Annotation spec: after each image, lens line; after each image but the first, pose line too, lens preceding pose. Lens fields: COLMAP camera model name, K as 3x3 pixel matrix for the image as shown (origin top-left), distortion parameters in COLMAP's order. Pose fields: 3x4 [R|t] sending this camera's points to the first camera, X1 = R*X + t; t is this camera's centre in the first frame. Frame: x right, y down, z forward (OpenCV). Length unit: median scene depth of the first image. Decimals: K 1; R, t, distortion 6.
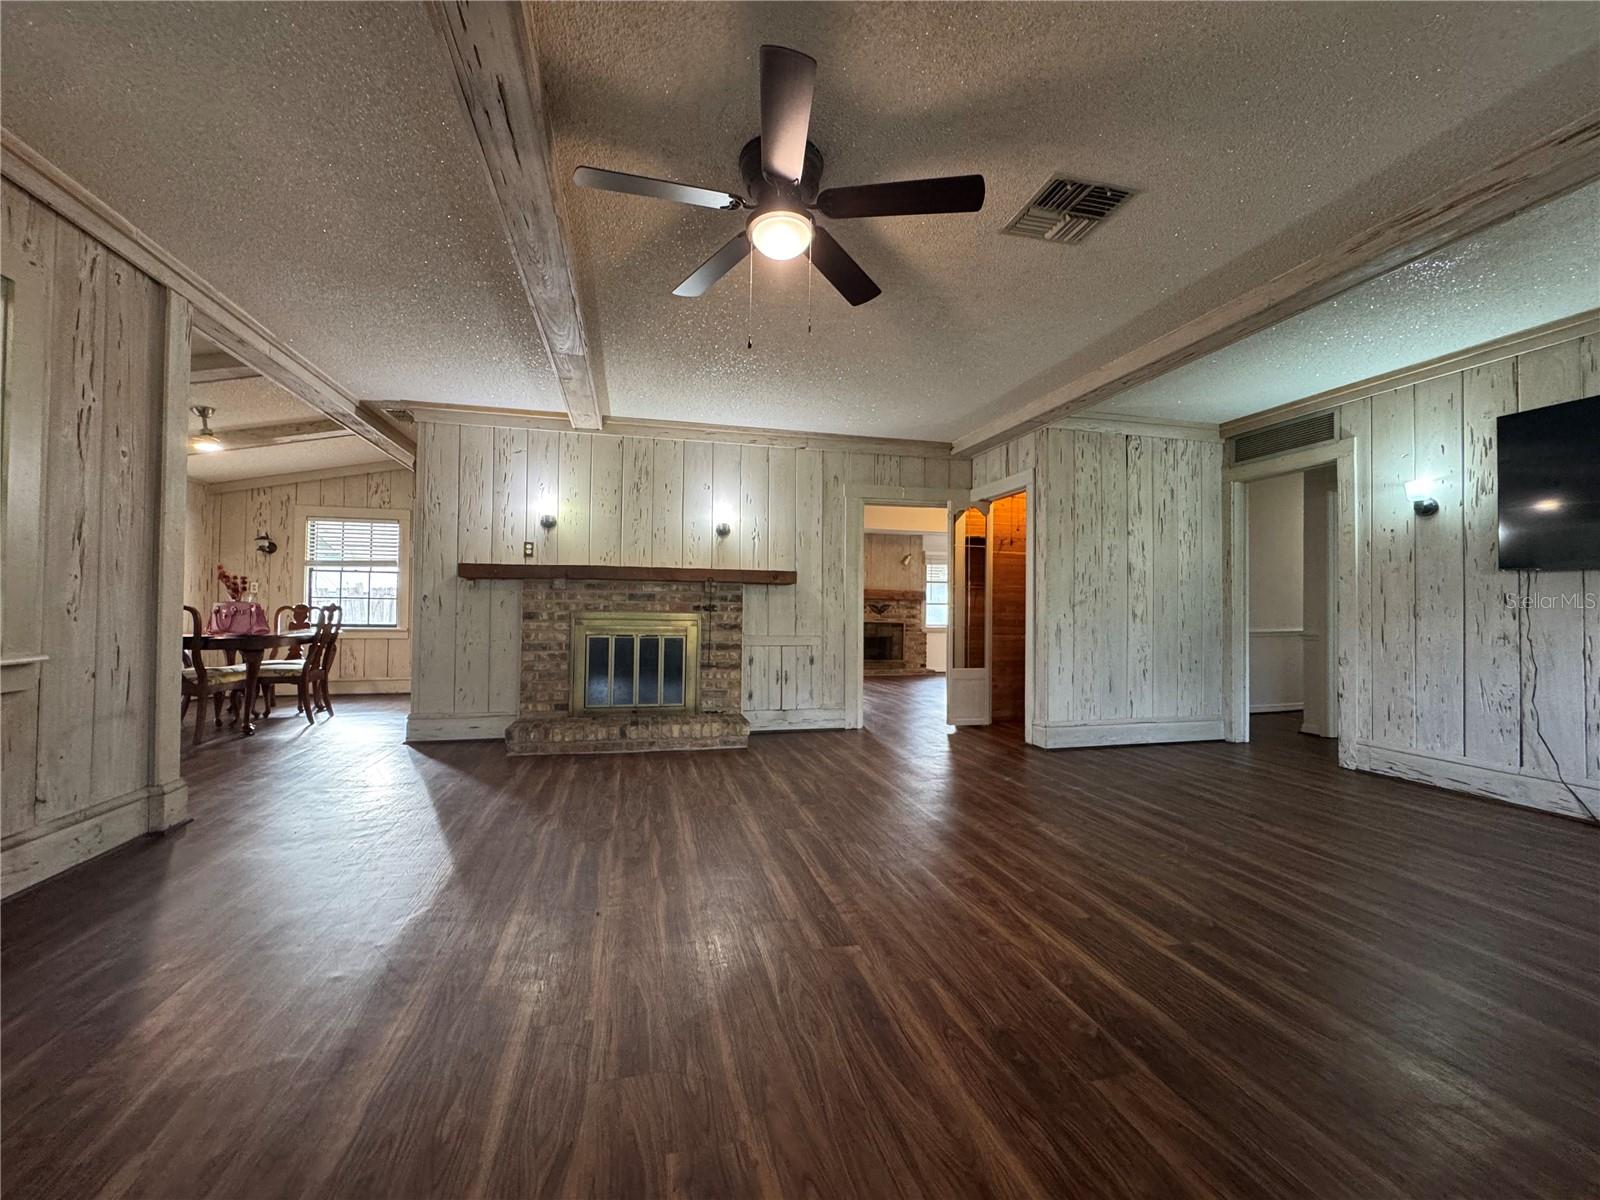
lens RADIAL K [[639.8, 0, 800.0], [0, 639.8, 600.0], [0, 0, 1]] dist [-0.007512, 0.000150]
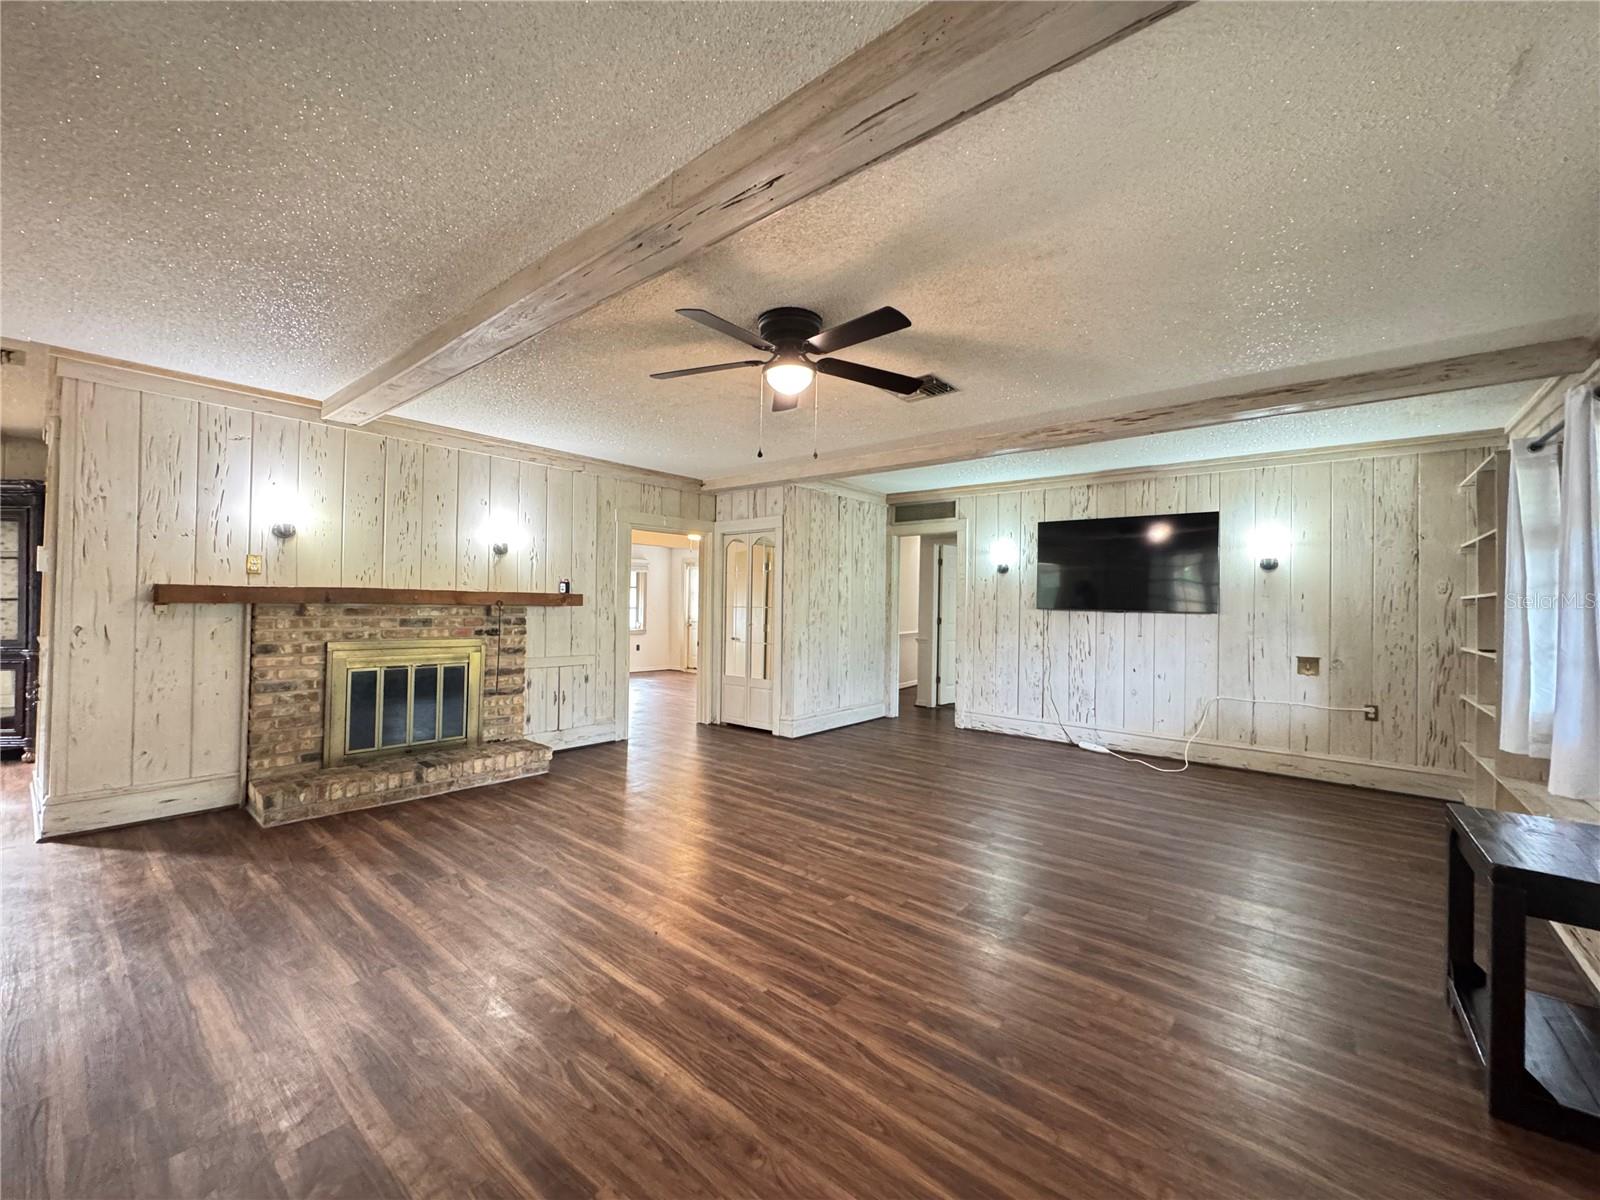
lens RADIAL K [[639.8, 0, 800.0], [0, 639.8, 600.0], [0, 0, 1]] dist [-0.007512, 0.000150]
pose [[0.805654, 0.006586, 0.592349, -0.349385], [-0.019018, 0.999710, 0.014752, -0.060349], [-0.592080, -0.023150, 0.805546, -0.035161]]
